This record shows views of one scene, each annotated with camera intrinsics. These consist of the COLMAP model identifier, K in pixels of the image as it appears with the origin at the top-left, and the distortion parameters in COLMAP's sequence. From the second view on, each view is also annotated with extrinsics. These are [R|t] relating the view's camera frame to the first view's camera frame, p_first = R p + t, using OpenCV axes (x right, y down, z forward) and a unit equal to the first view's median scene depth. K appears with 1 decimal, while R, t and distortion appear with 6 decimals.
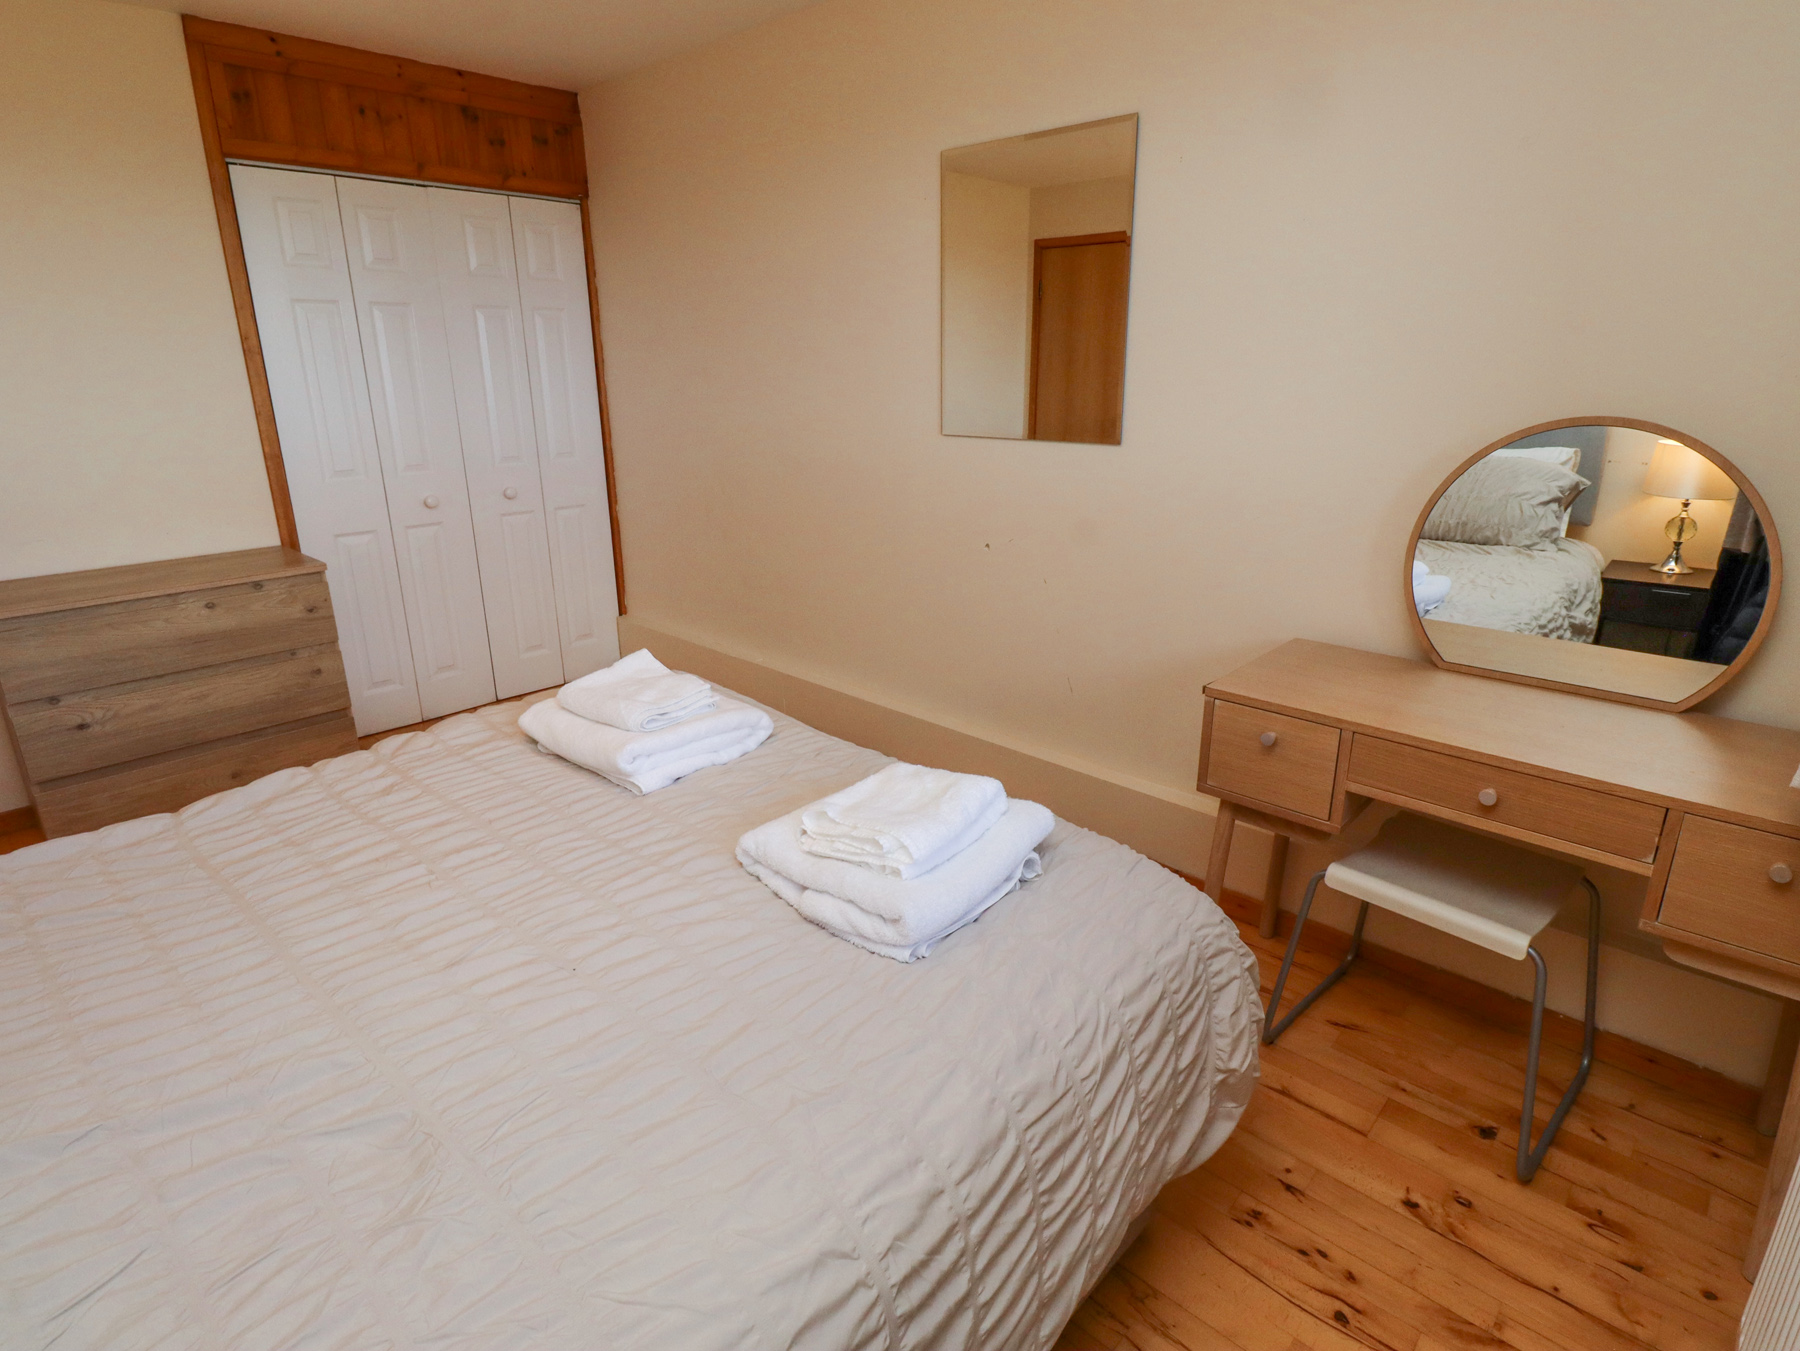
lens RADIAL K [[939.7, 0, 900.4], [0, 939.7, 666.9], [0, 0, 1]] dist [0.002823, -0.013992]
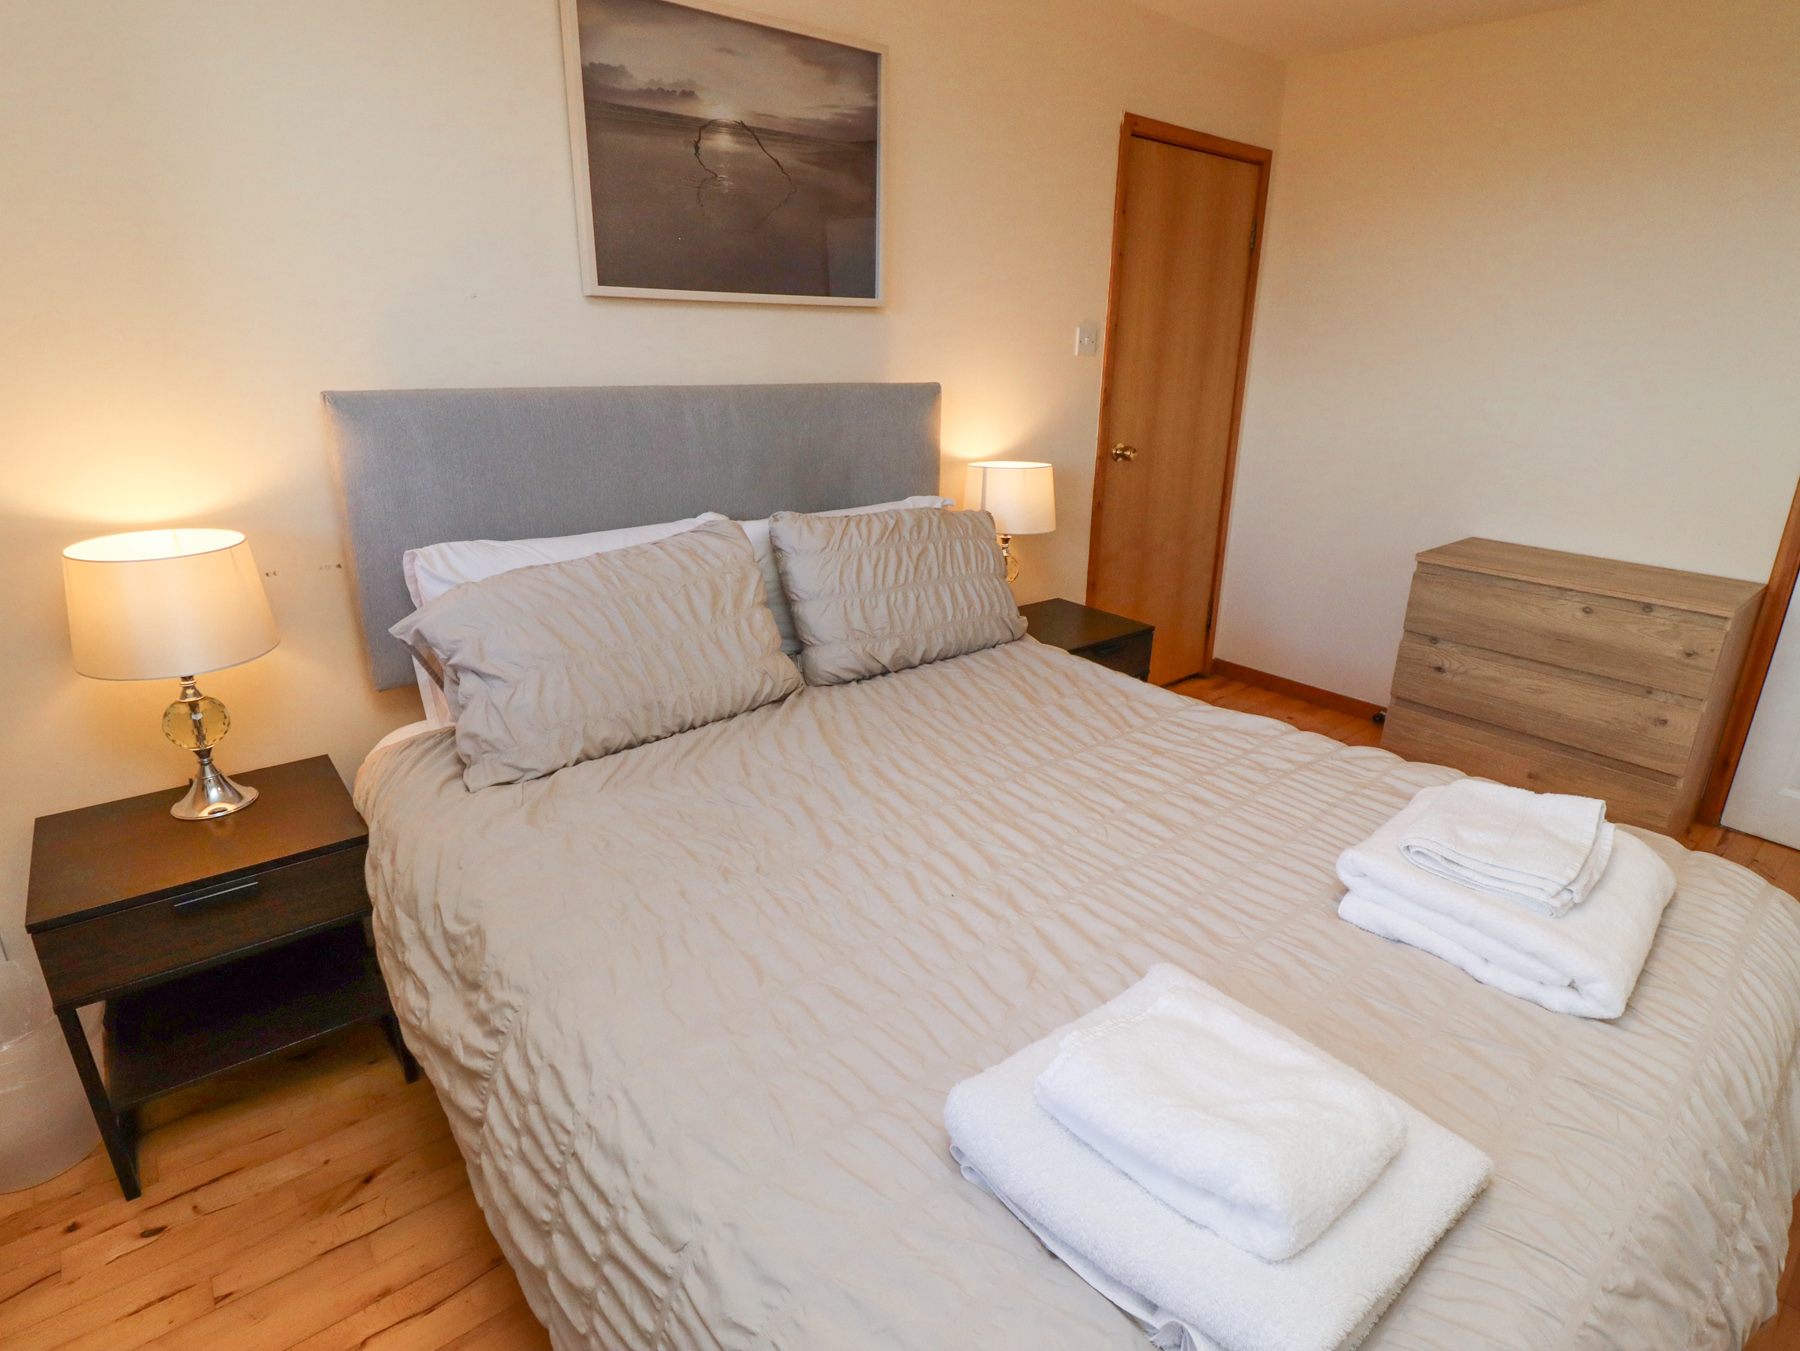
lens RADIAL K [[939.7, 0, 939.2], [0, 939.7, 670.6], [0, 0, 1]] dist [0.002823, -0.013992]
pose [[-0.108779, 0.331089, -0.937308, 0.382280], [-0.330518, 0.877212, 0.348219, -0.184010], [0.937510, 0.347676, 0.014009, 0.553542]]
